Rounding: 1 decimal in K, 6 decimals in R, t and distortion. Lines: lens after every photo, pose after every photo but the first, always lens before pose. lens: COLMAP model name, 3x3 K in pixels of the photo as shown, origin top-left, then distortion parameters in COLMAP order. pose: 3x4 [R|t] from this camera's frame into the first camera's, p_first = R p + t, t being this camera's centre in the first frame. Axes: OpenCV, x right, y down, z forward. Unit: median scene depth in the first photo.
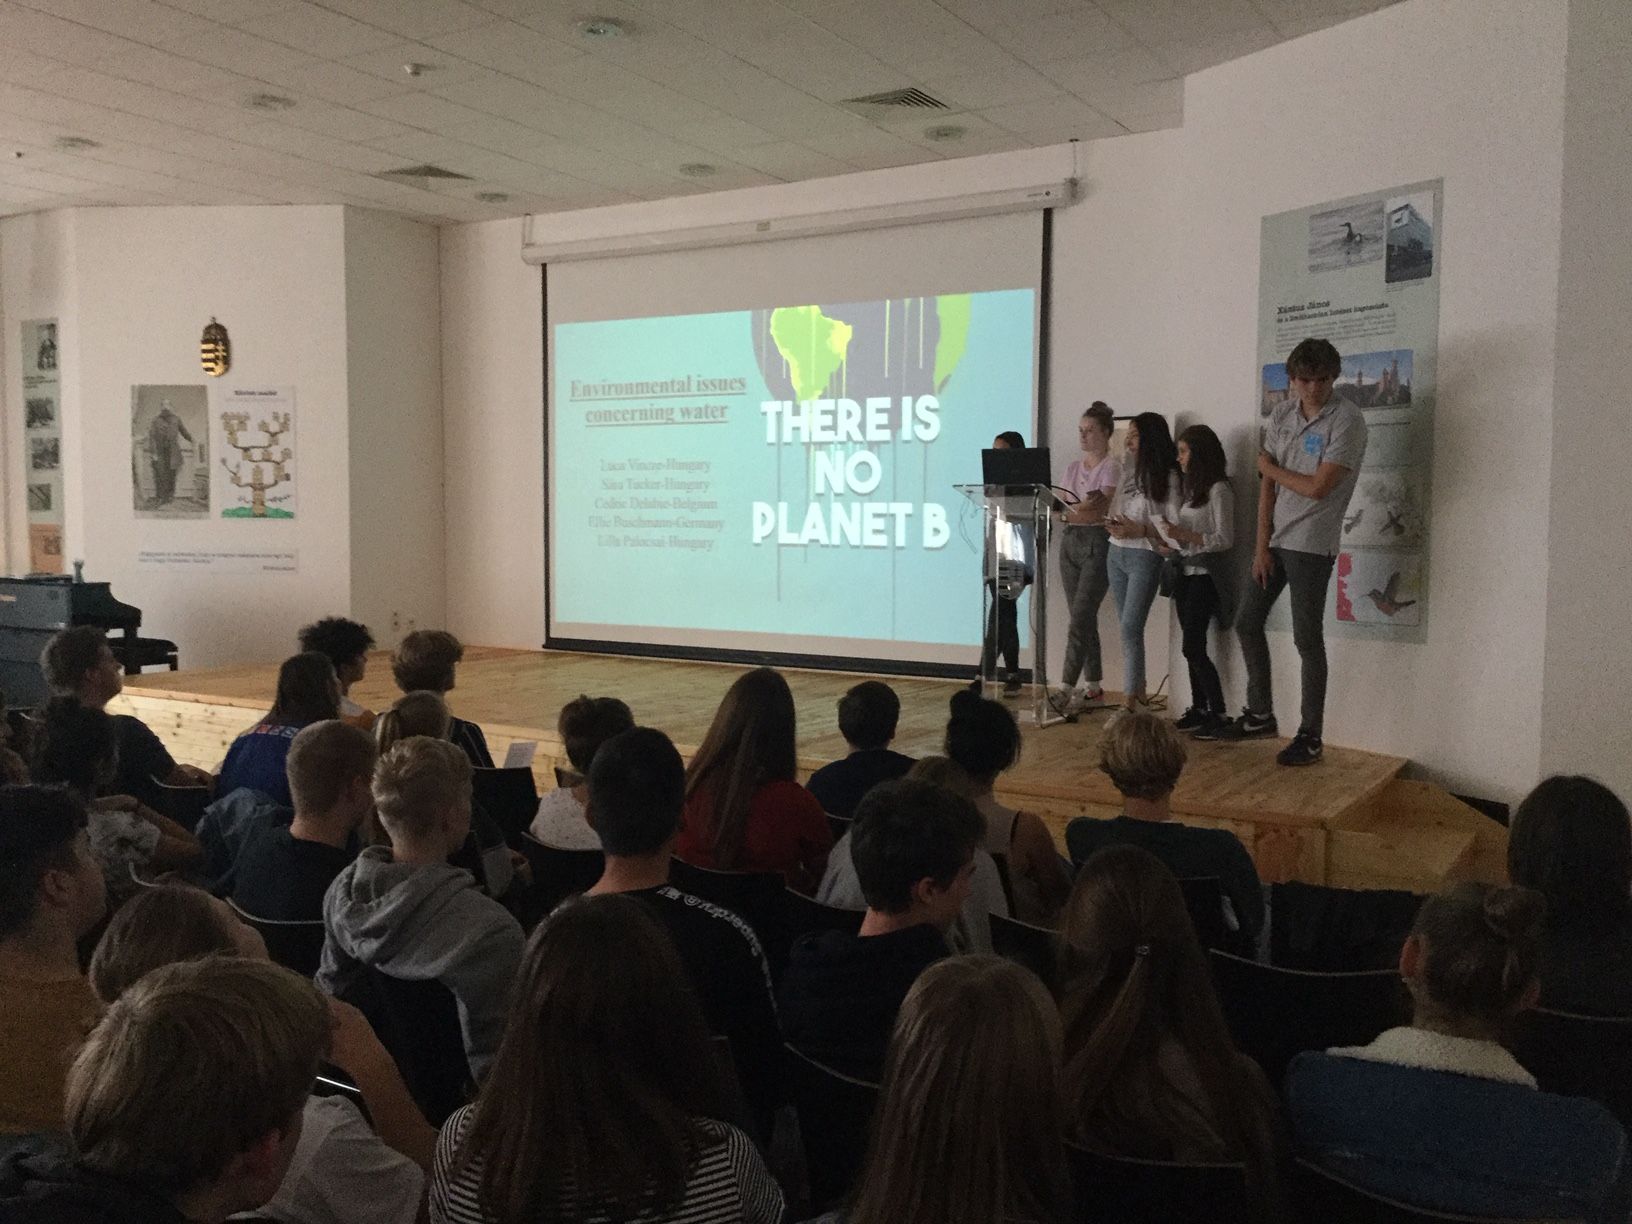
lens RADIAL K [[1481.8, 0, 814.7], [0, 1481.8, 611.4], [0, 0, 1]] dist [0.060868, -0.012190]
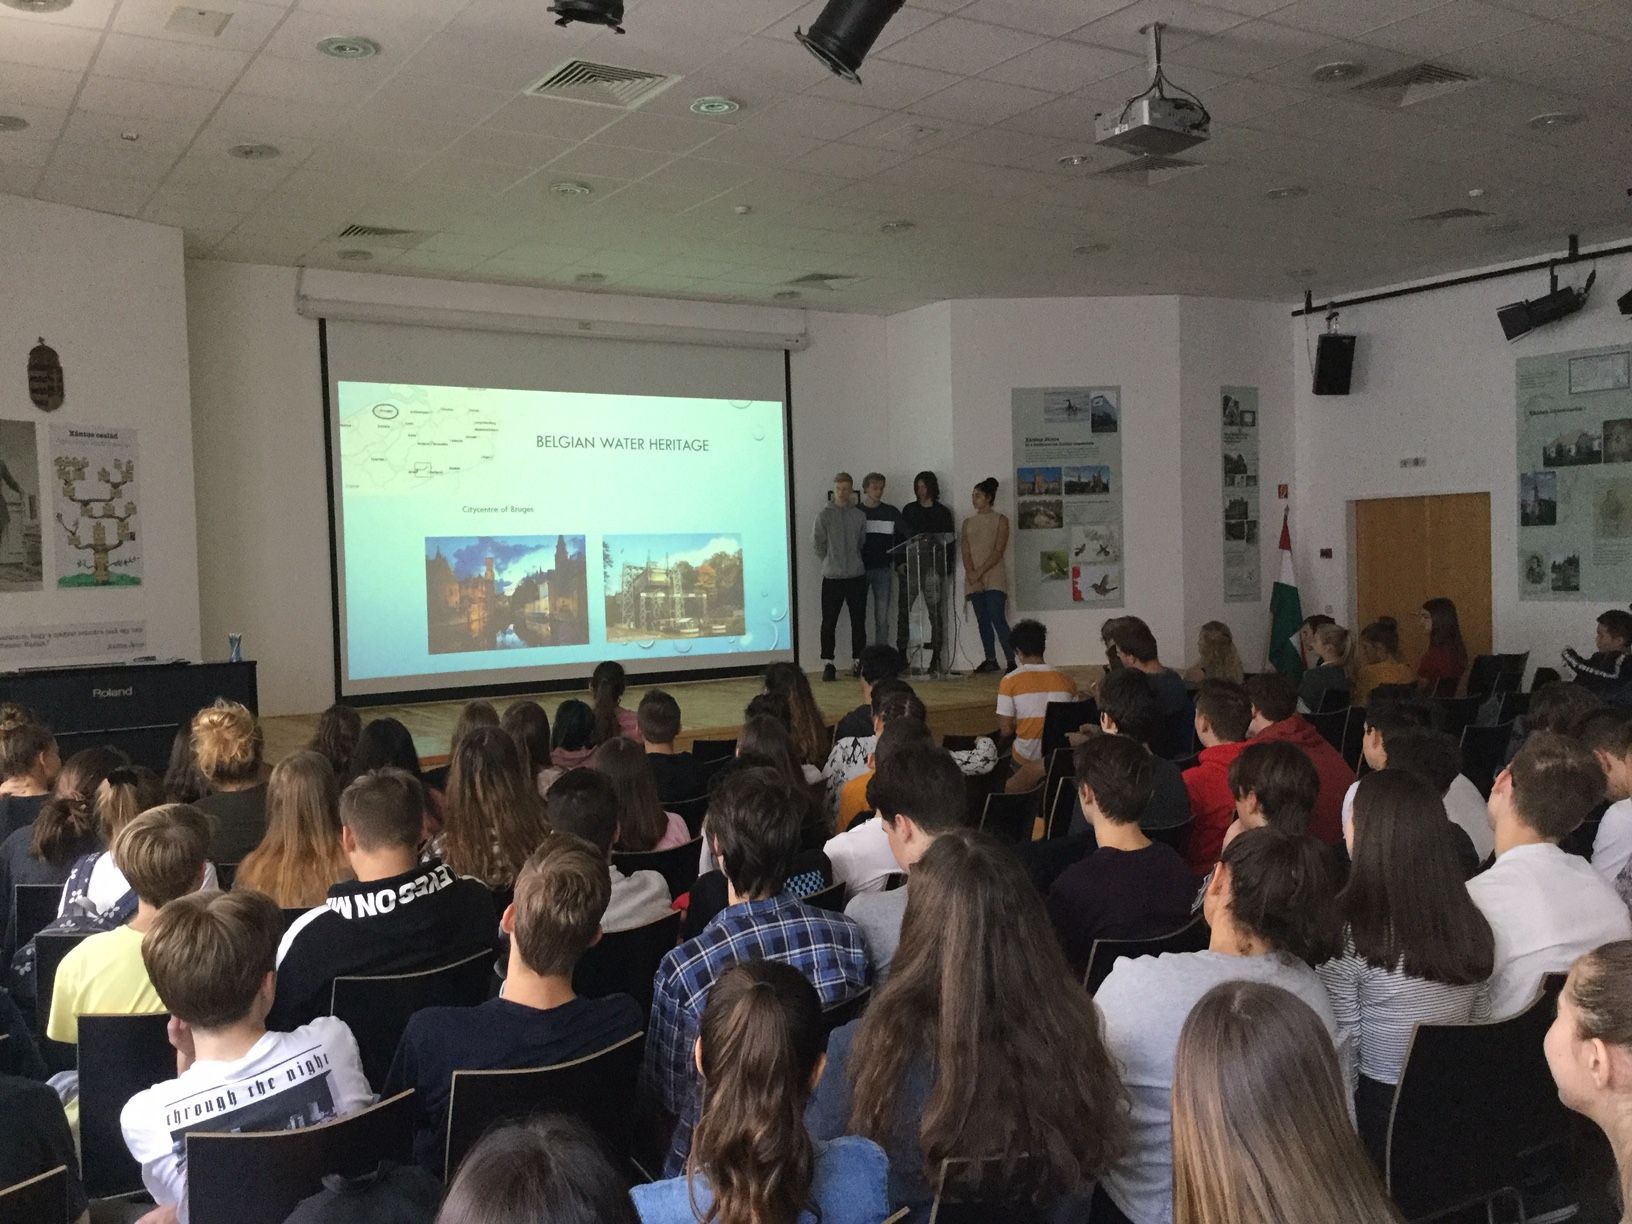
lens RADIAL K [[1481.8, 0, 814.4], [0, 1481.8, 613.7], [0, 0, 1]] dist [0.060868, -0.012190]
pose [[0.422275, -0.054913, 0.904803, -0.957795], [0.090834, 0.995703, 0.018037, -0.026891], [-0.901905, 0.074570, 0.425448, 0.297874]]
